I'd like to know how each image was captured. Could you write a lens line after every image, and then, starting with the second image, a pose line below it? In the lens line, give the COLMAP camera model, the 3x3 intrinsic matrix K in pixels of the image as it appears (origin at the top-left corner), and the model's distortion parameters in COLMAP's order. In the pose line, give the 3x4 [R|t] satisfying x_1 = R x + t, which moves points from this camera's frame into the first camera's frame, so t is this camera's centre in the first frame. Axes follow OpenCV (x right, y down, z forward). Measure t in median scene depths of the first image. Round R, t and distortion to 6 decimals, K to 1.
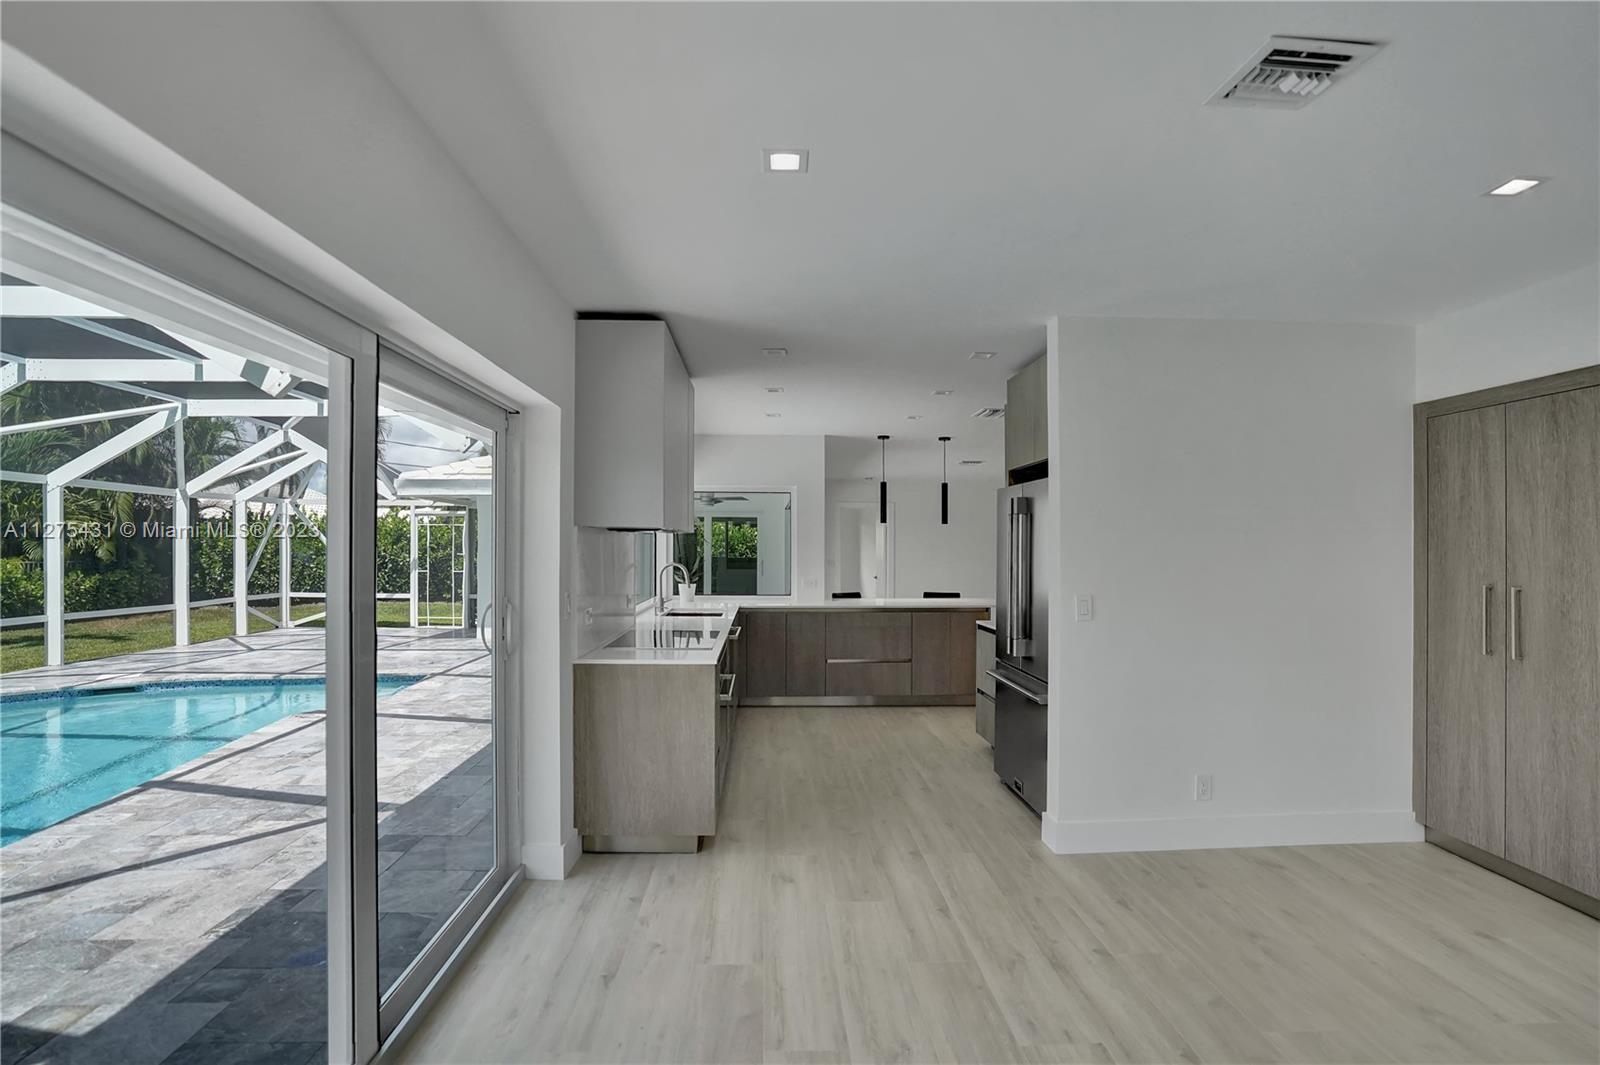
lens RADIAL K [[761.2, 0, 783.2], [0, 761.2, 536.5], [0, 0, 1]] dist [-0.050148, 0.017151]
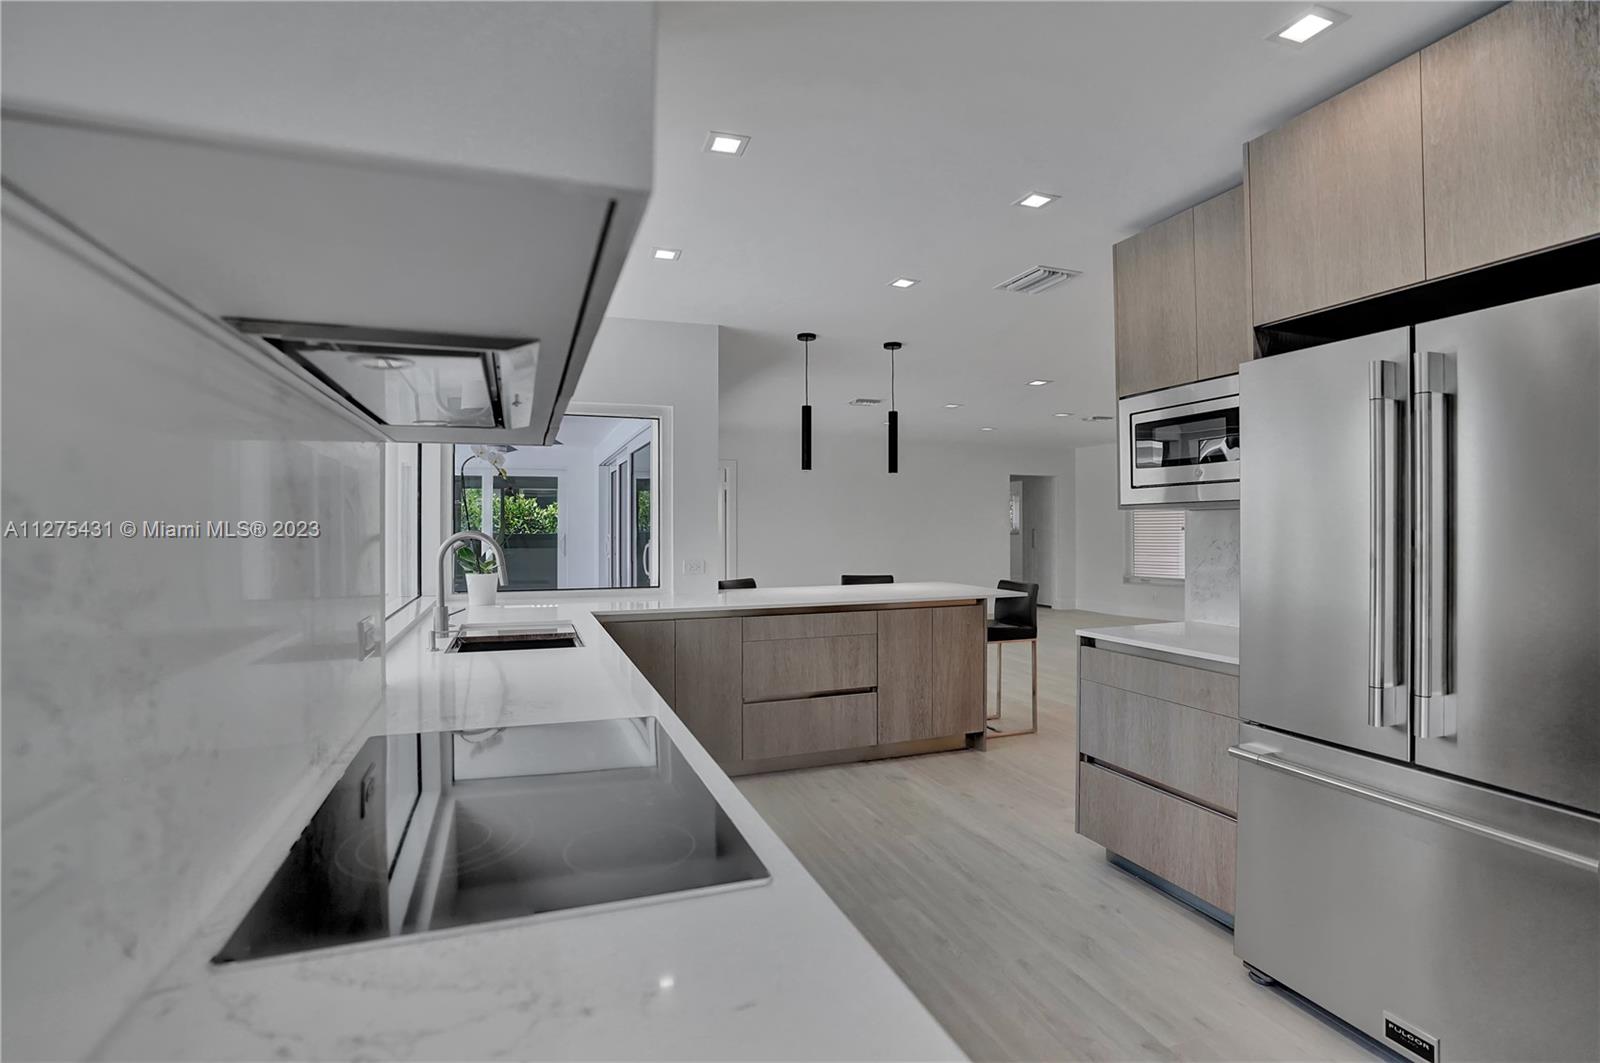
lens RADIAL K [[761.2, 0, 780.4], [0, 761.2, 520.5], [0, 0, 1]] dist [-0.050148, 0.017151]
pose [[0.953539, -0.006260, 0.301205, -0.054756], [0.003627, 0.999950, 0.009300, 0.012492], [-0.301248, -0.007775, 0.953514, 0.266085]]
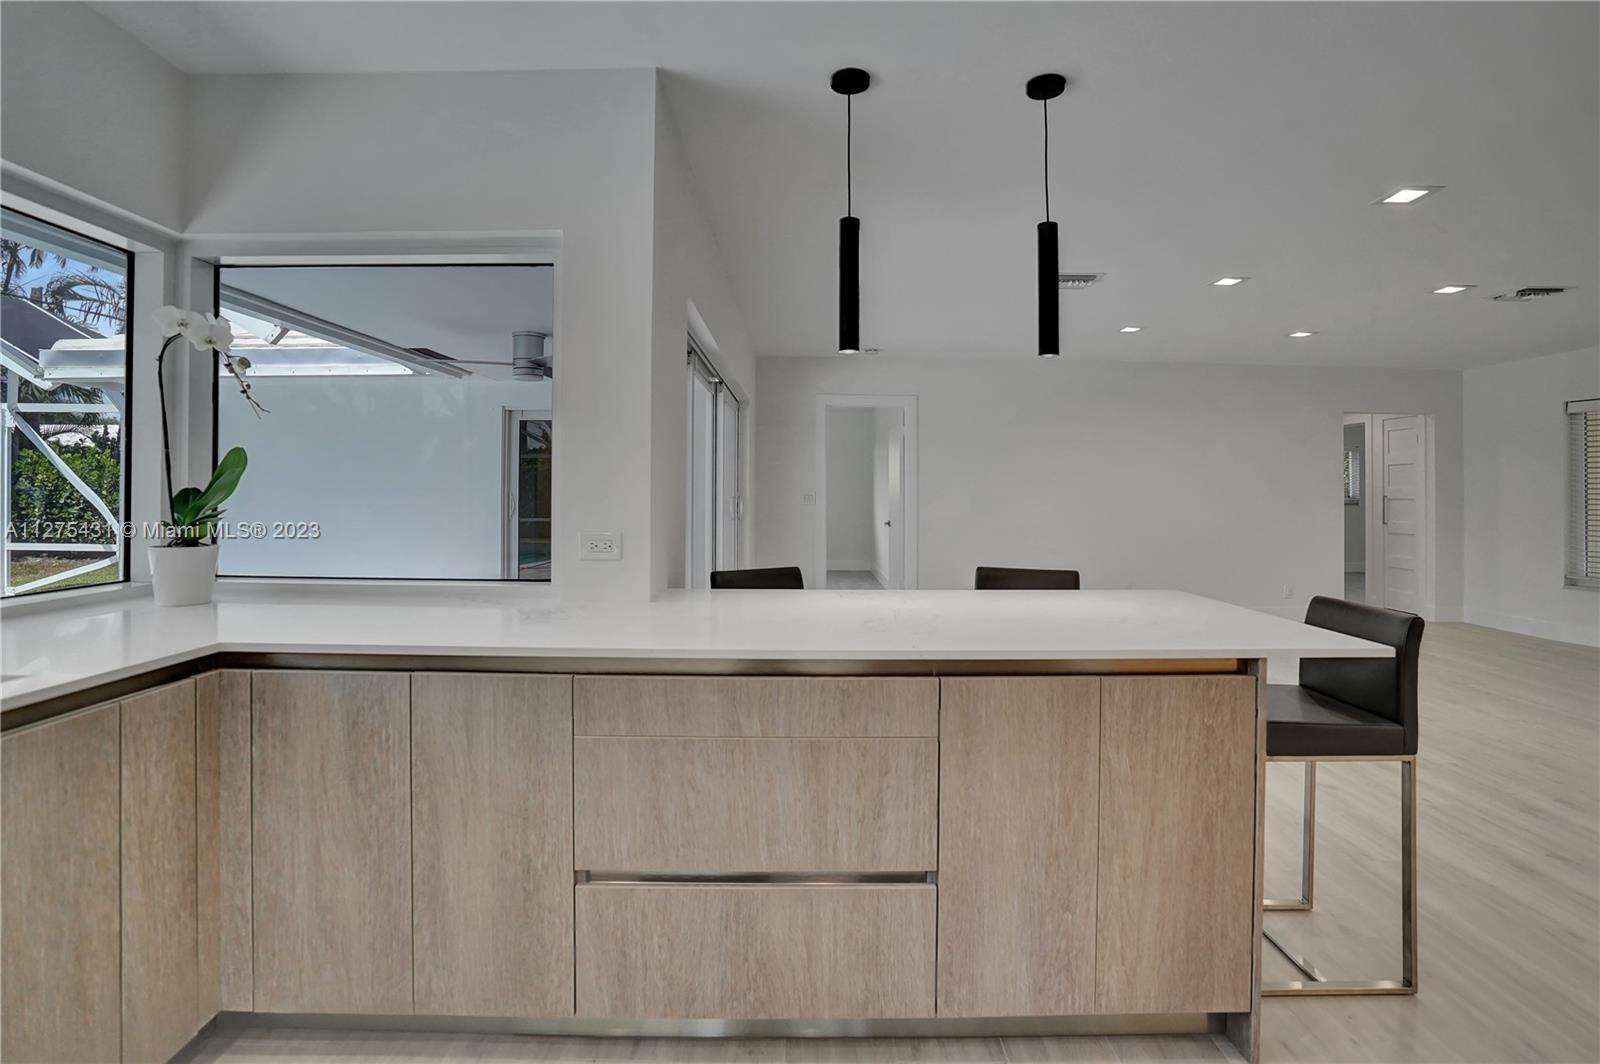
lens RADIAL K [[761.2, 0, 789.0], [0, 761.2, 479.5], [0, 0, 1]] dist [-0.050148, 0.017151]
pose [[0.999148, 0.001993, -0.041221, 0.080571], [-0.002042, 0.999997, -0.001159, 0.022991], [0.041219, 0.001242, 0.999149, 0.462631]]
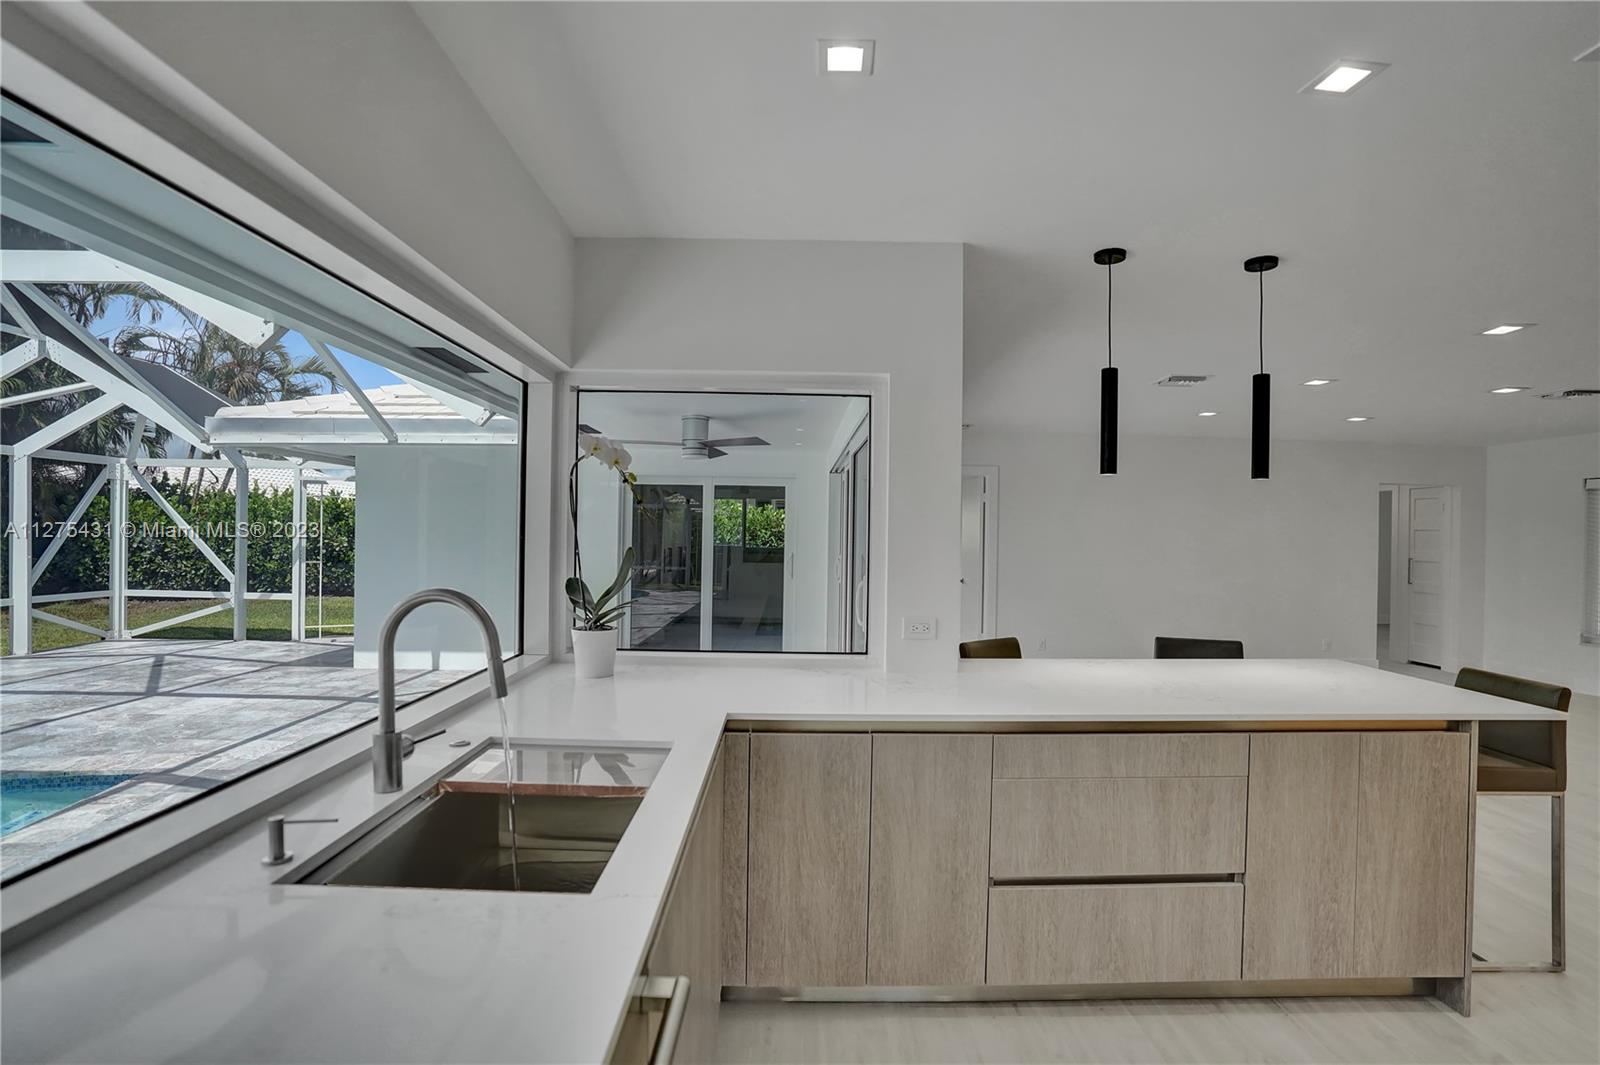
lens RADIAL K [[761.2, 0, 796.0], [0, 761.2, 527.5], [0, 0, 1]] dist [-0.050148, 0.017151]
pose [[0.999742, 0.011926, -0.019354, -0.013691], [-0.011825, 0.999916, 0.005301, 0.006349], [0.019416, -0.005071, 0.999799, 0.408436]]
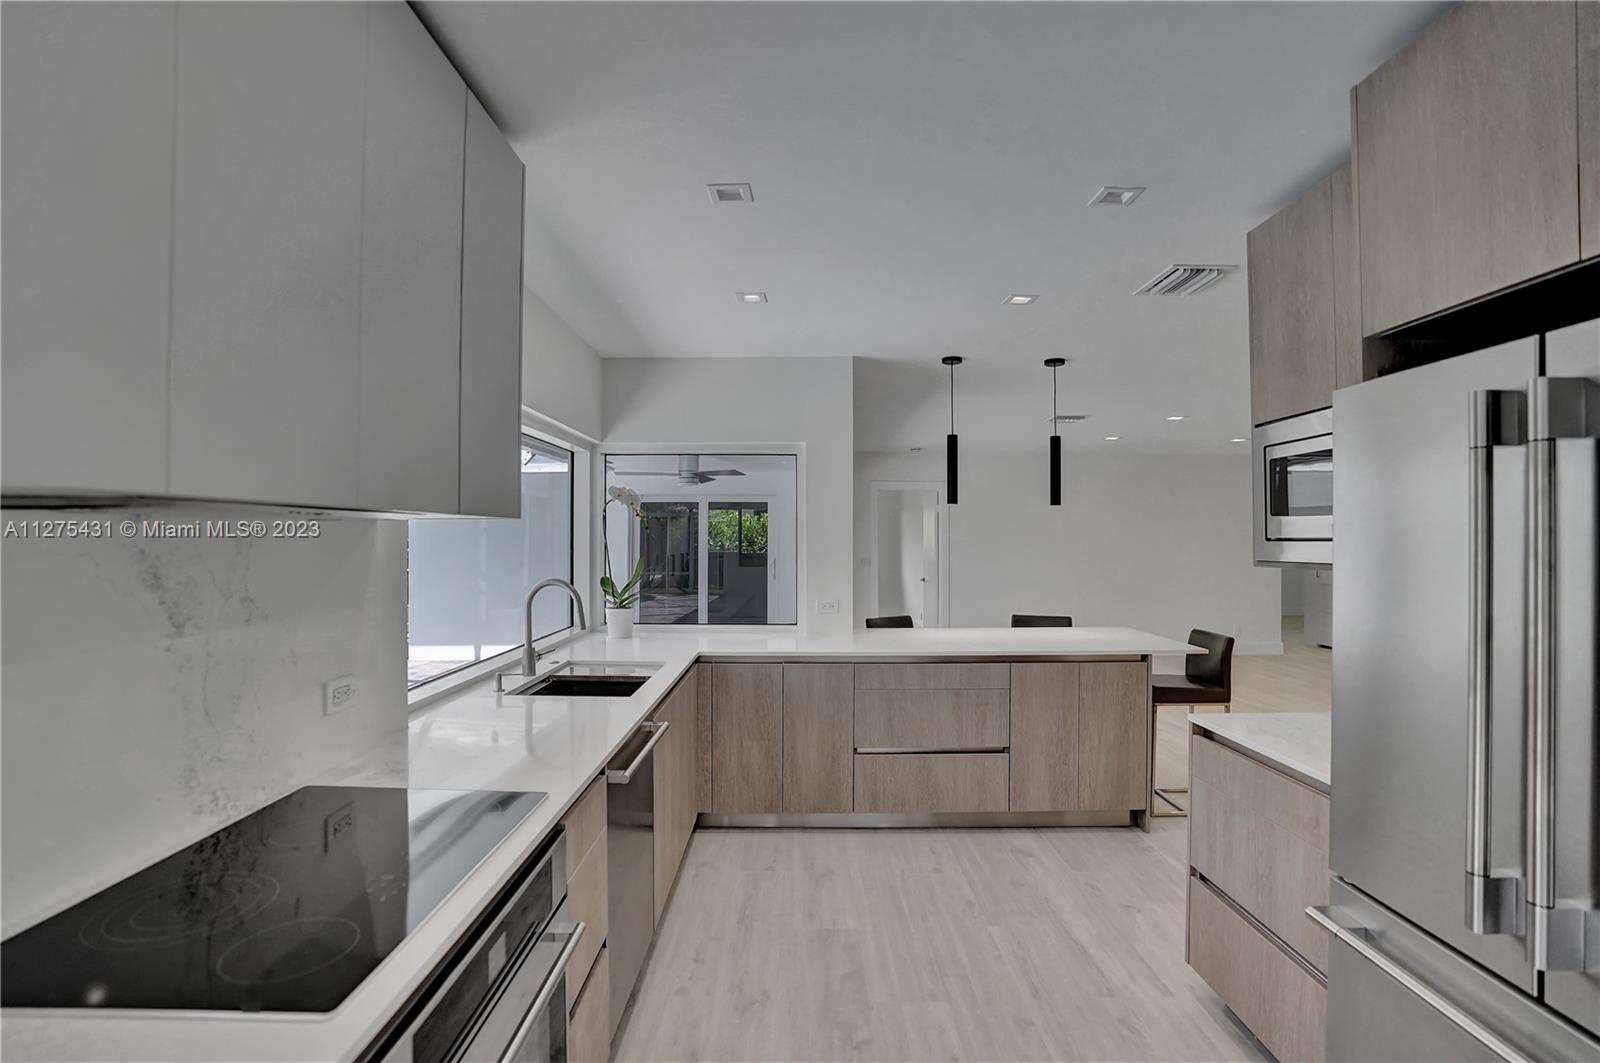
lens RADIAL K [[761.2, 0, 784.4], [0, 761.2, 534.5], [0, 0, 1]] dist [-0.050148, 0.017151]
pose [[0.999069, -0.003471, -0.043002, 0.017844], [0.003885, 0.999947, 0.009552, -0.000156], [0.042967, -0.009710, 0.999029, 0.268810]]
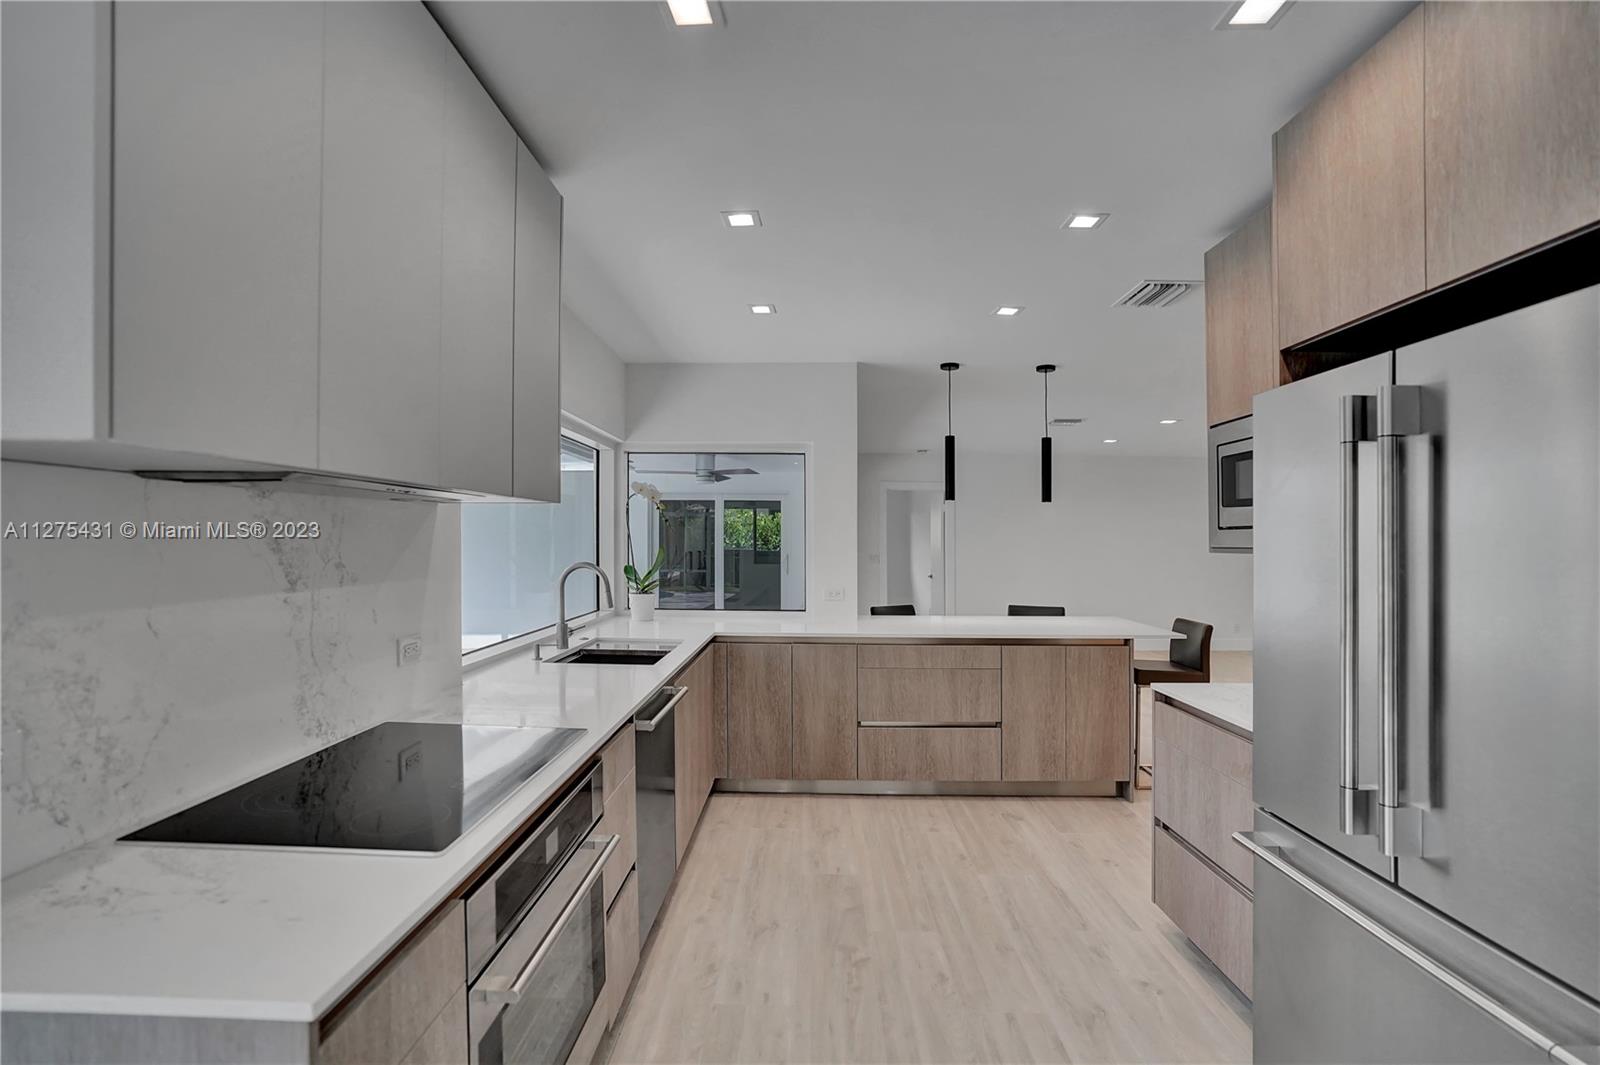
lens RADIAL K [[761.2, 0, 795.7], [0, 761.2, 530.9], [0, 0, 1]] dist [-0.050148, 0.017151]
pose [[0.998803, -0.002299, -0.048860, 0.022166], [0.002379, 0.999996, 0.001561, 0.005343], [0.048857, -0.001675, 0.998804, 0.239613]]
